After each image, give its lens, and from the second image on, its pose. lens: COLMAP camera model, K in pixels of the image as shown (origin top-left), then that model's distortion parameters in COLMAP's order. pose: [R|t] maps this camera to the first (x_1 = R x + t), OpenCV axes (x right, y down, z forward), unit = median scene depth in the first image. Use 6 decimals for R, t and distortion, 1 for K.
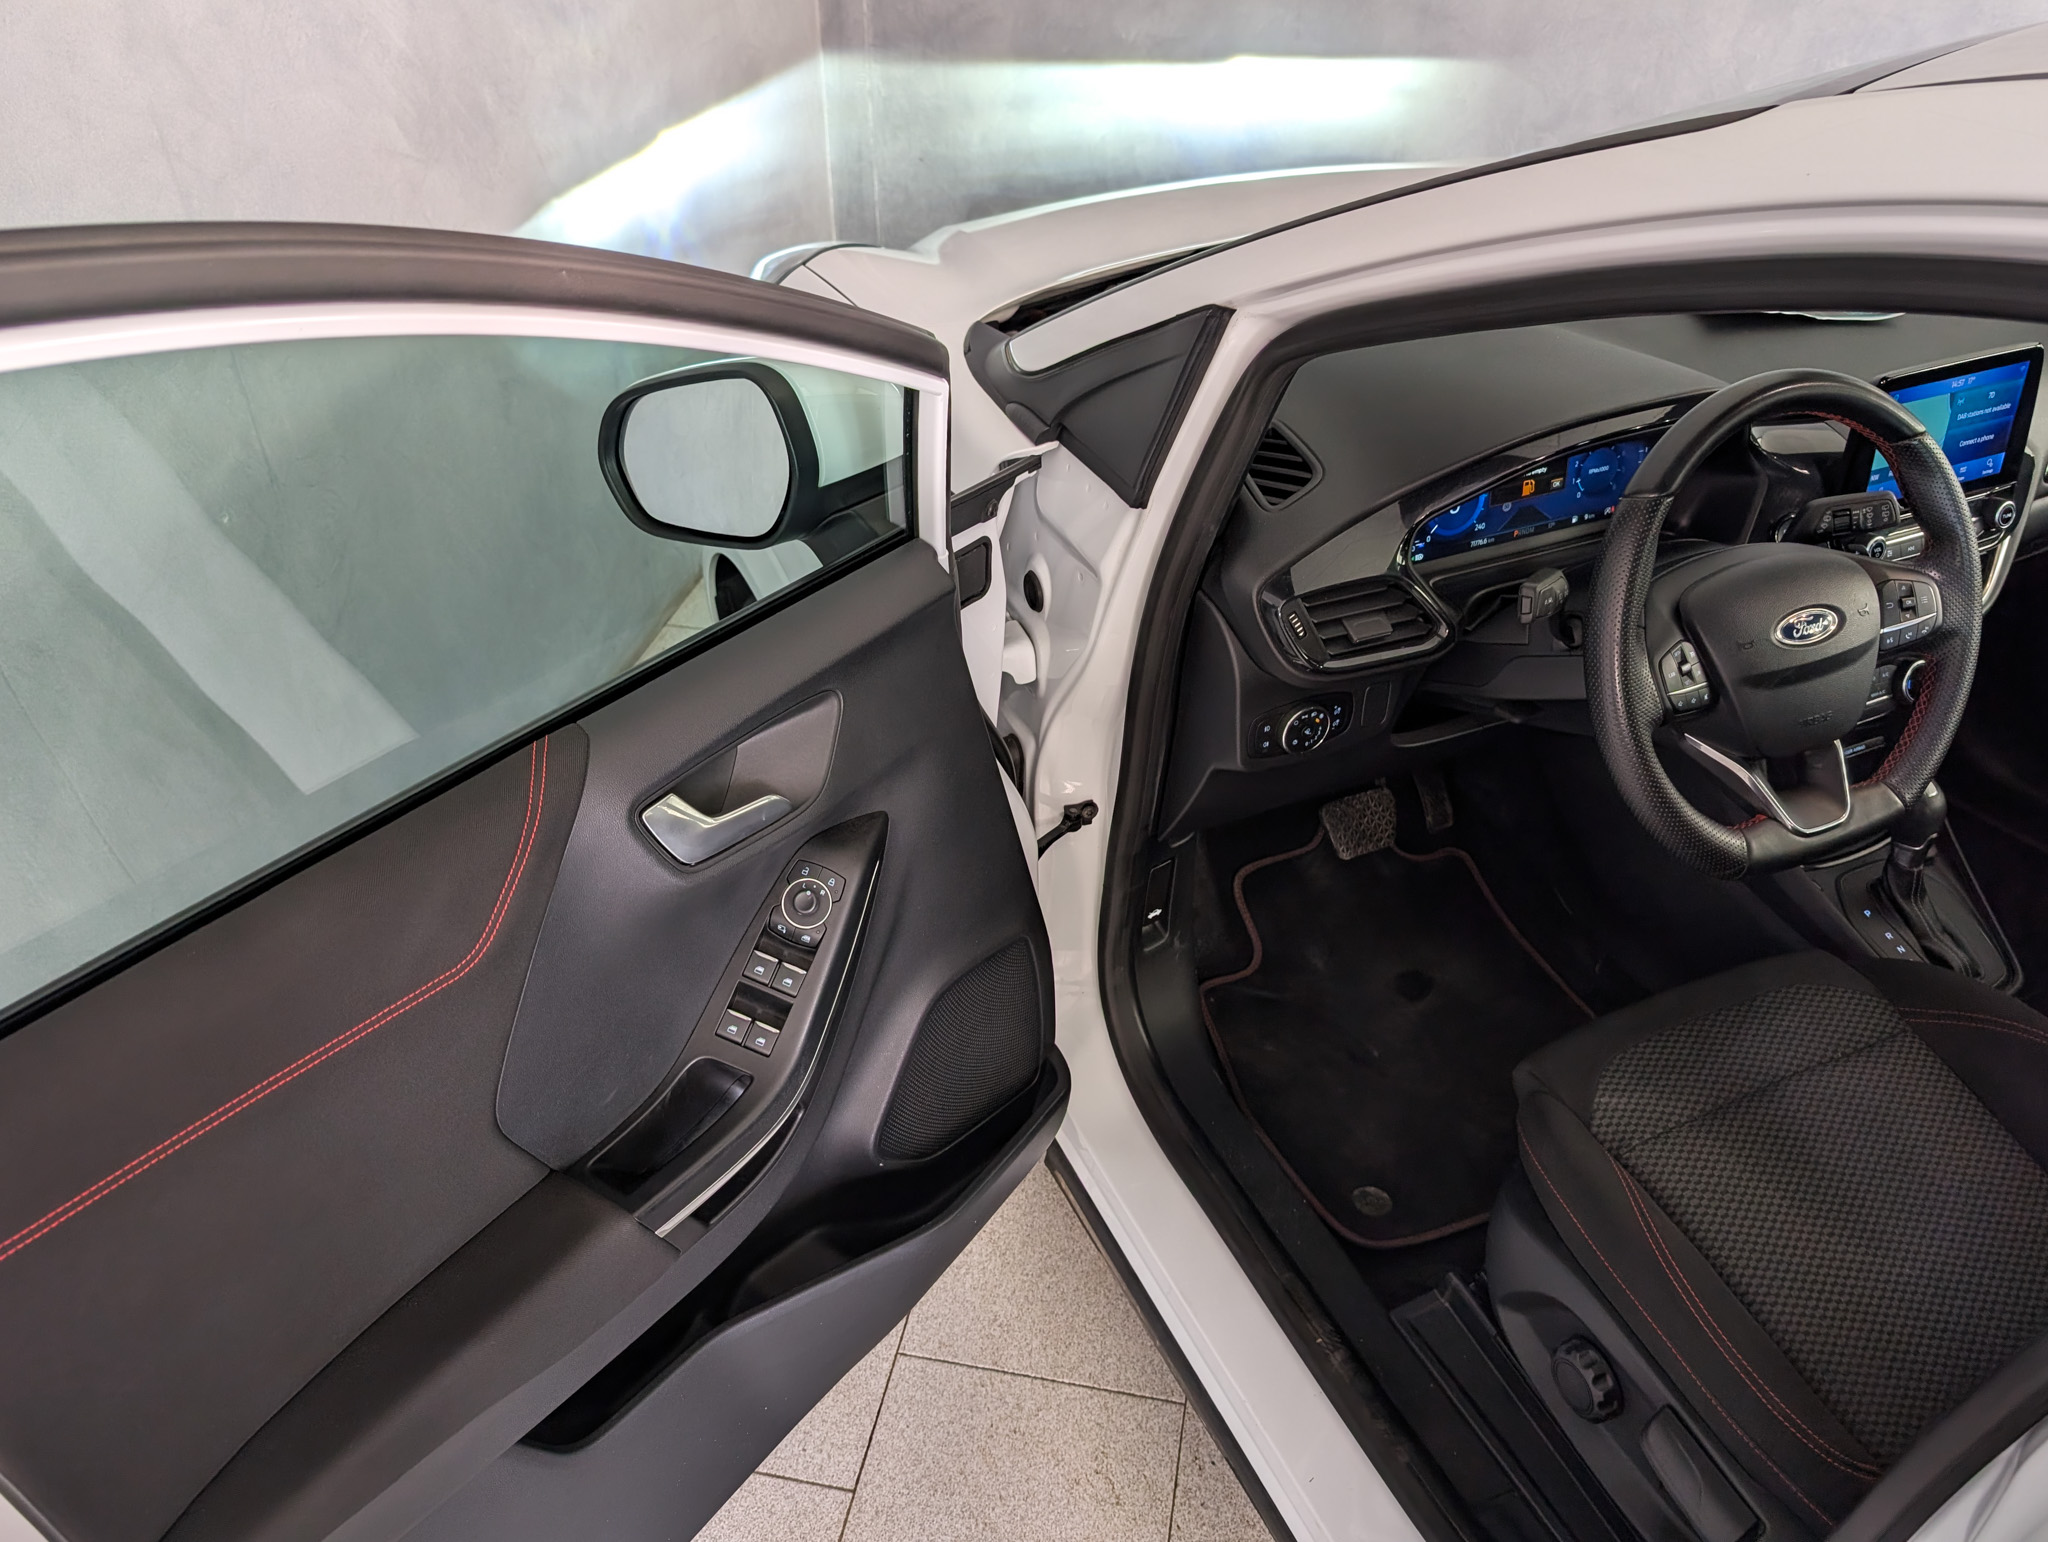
lens RADIAL K [[1452.4, 0, 1012.3], [0, 1452.4, 739.8], [0, 0, 1]] dist [0.052785, -0.061177]
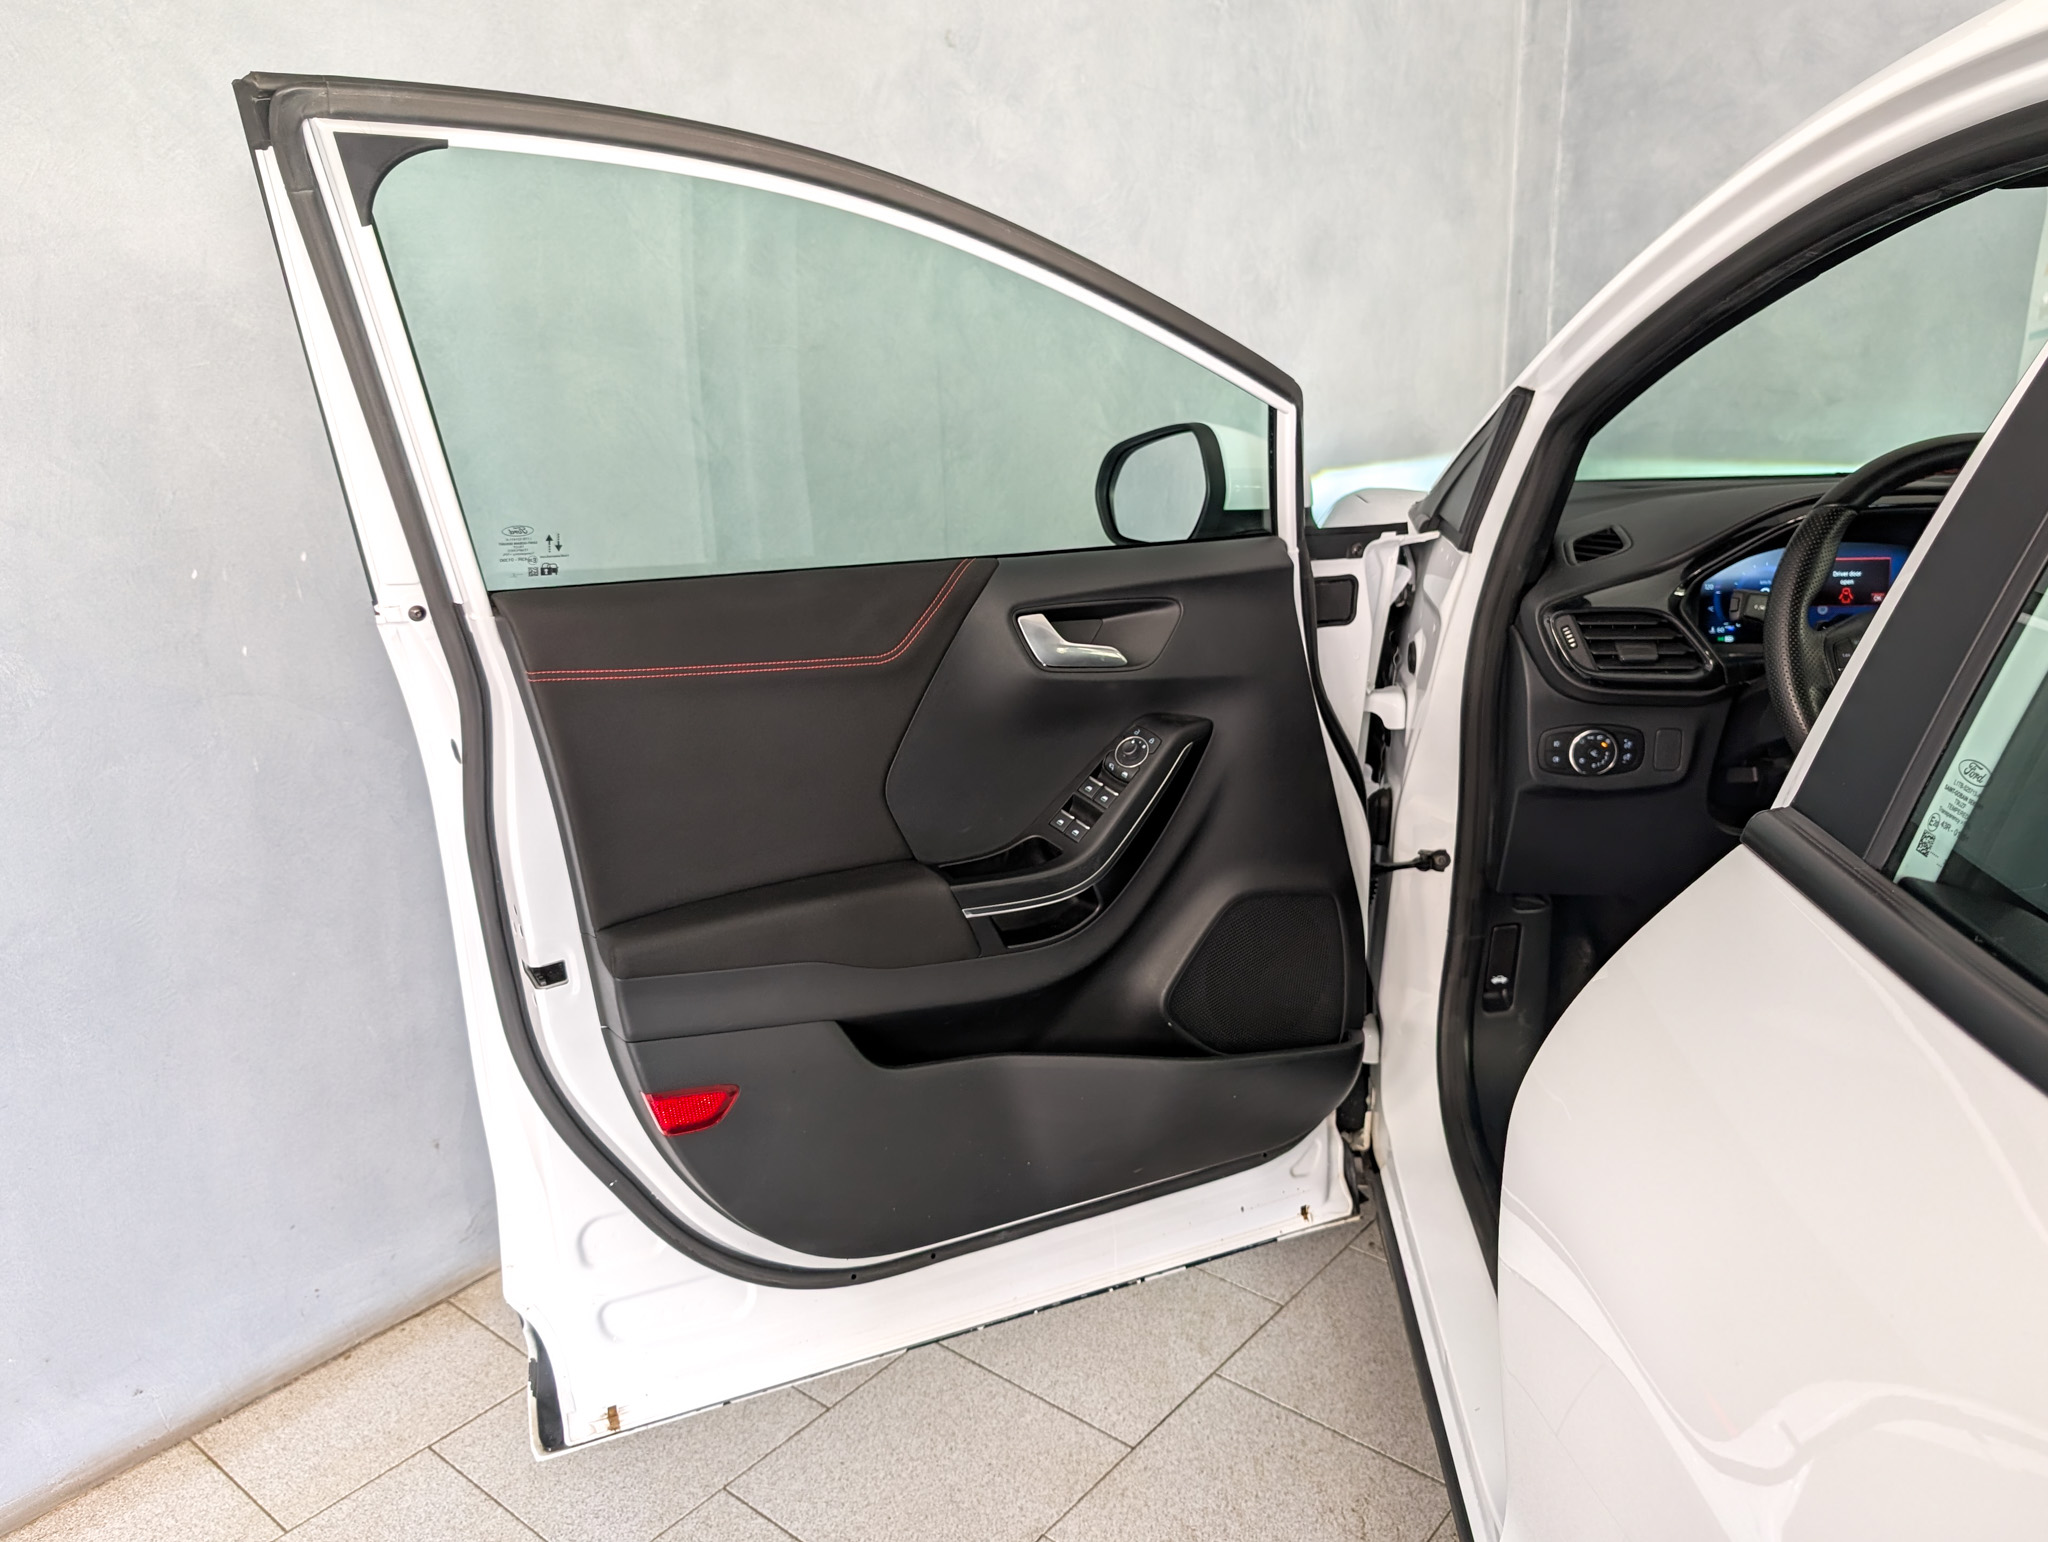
lens RADIAL K [[1555.0, 0, 1085.0], [0, 1555.0, 761.3], [0, 0, 1]] dist [0.053420, -0.217604]
pose [[0.893309, 0.112699, -0.435084, 0.387310], [-0.244728, 0.933925, -0.260560, 0.432597], [0.376971, 0.339238, 0.861864, -0.241347]]
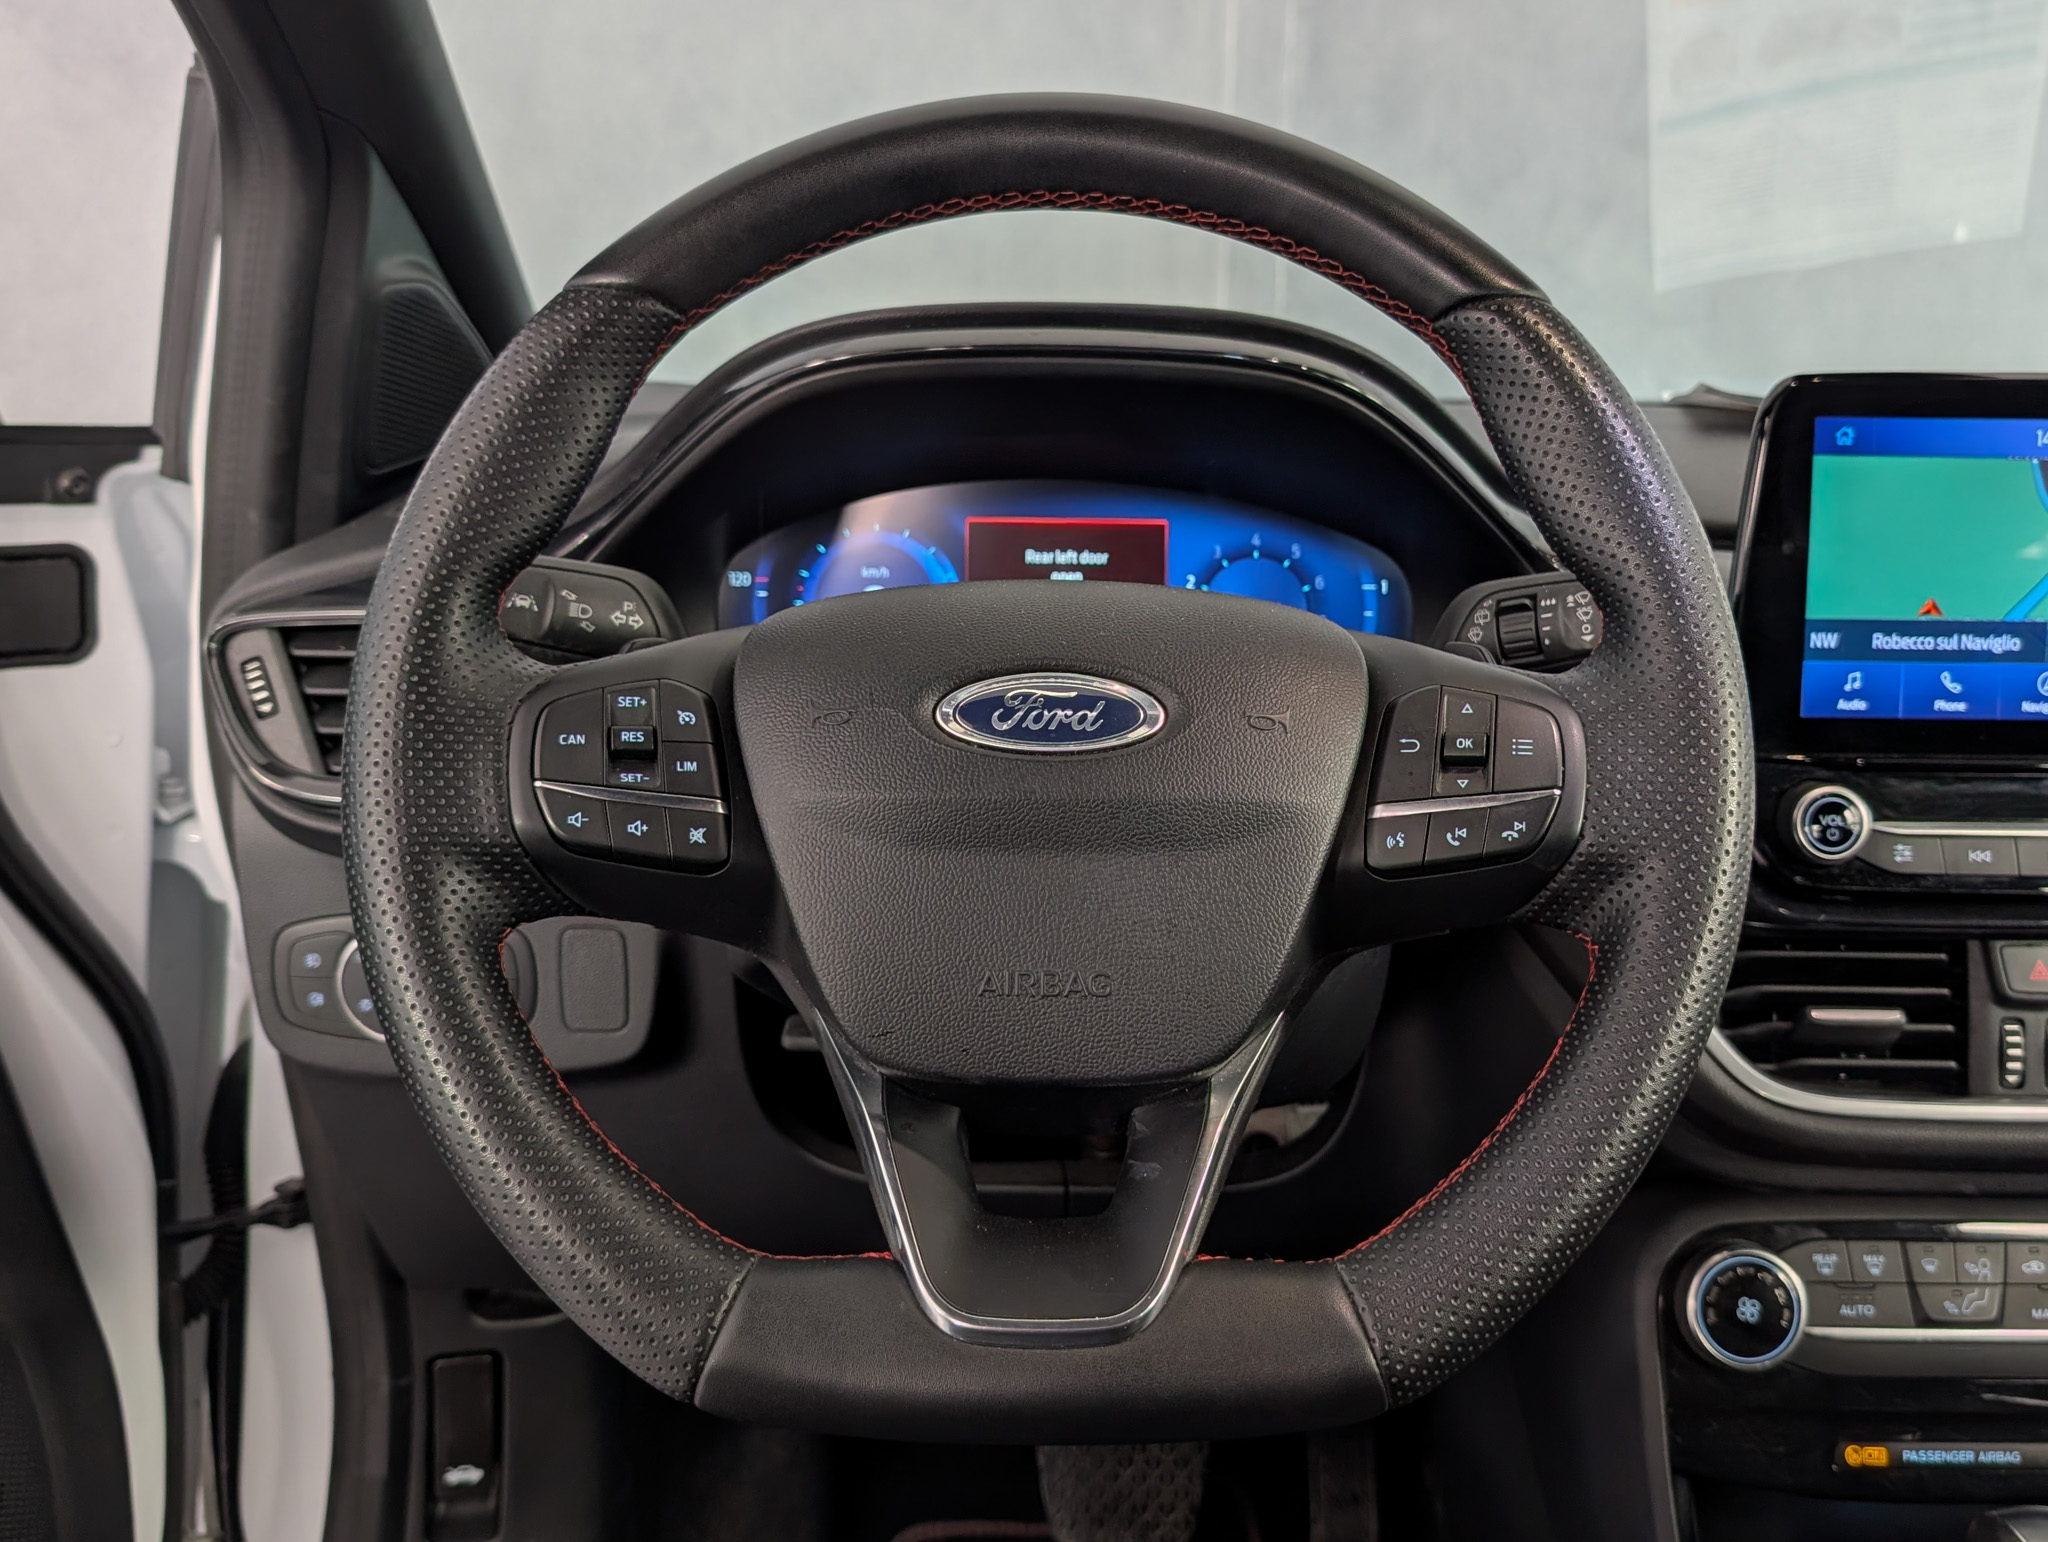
lens RADIAL K [[1837.3, 0, 1127.5], [0, 1837.3, 782.4], [0, 0, 1]] dist [0.112554, -0.229789]
pose [[0.910566, 0.110410, -0.398346, 0.646581], [-0.251982, 0.912177, -0.323168, 0.066608], [0.327681, 0.394642, 0.858419, 0.548646]]
